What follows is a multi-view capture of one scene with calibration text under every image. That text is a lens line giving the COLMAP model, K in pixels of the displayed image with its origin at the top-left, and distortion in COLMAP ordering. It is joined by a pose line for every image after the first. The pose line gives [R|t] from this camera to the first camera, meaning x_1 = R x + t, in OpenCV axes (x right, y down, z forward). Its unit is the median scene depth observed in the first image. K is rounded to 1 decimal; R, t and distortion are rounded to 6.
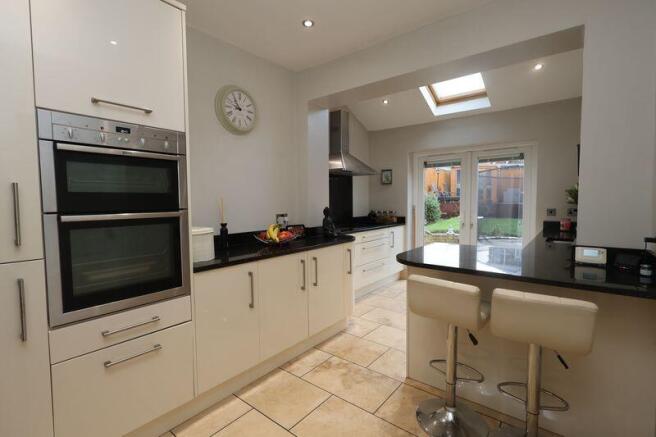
lens RADIAL K [[307.5, 0, 328.0], [0, 307.5, 218.5], [0, 0, 1]] dist [-0.001086, 0.000249]
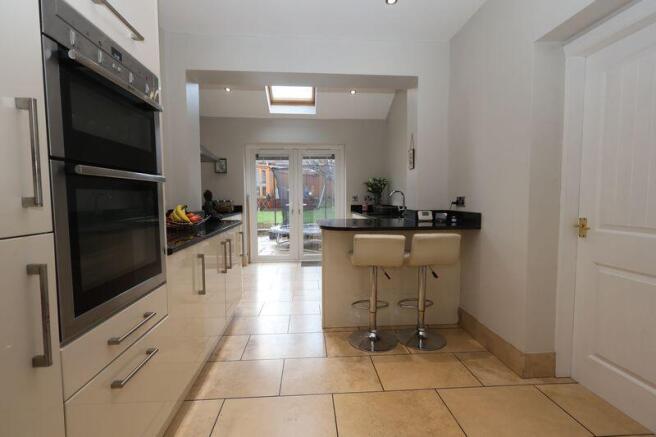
lens RADIAL K [[307.5, 0, 328.0], [0, 307.5, 218.5], [0, 0, 1]] dist [-0.001086, 0.000249]
pose [[0.732048, -0.042111, 0.679950, -0.288933], [0.039752, 0.999027, 0.019074, 0.035299], [-0.680092, 0.013067, 0.733010, 0.053096]]
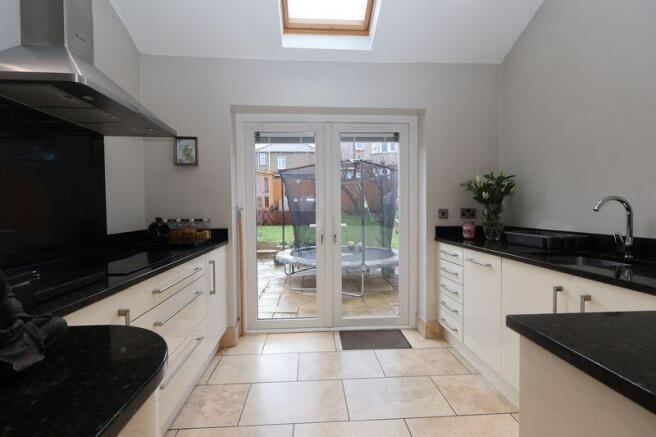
lens RADIAL K [[307.5, 0, 328.0], [0, 307.5, 218.5], [0, 0, 1]] dist [-0.001086, 0.000249]
pose [[0.735089, -0.019347, 0.677695, 0.022066], [0.041618, 0.998995, -0.016624, -0.007683], [-0.676692, 0.040424, 0.735155, 0.582502]]
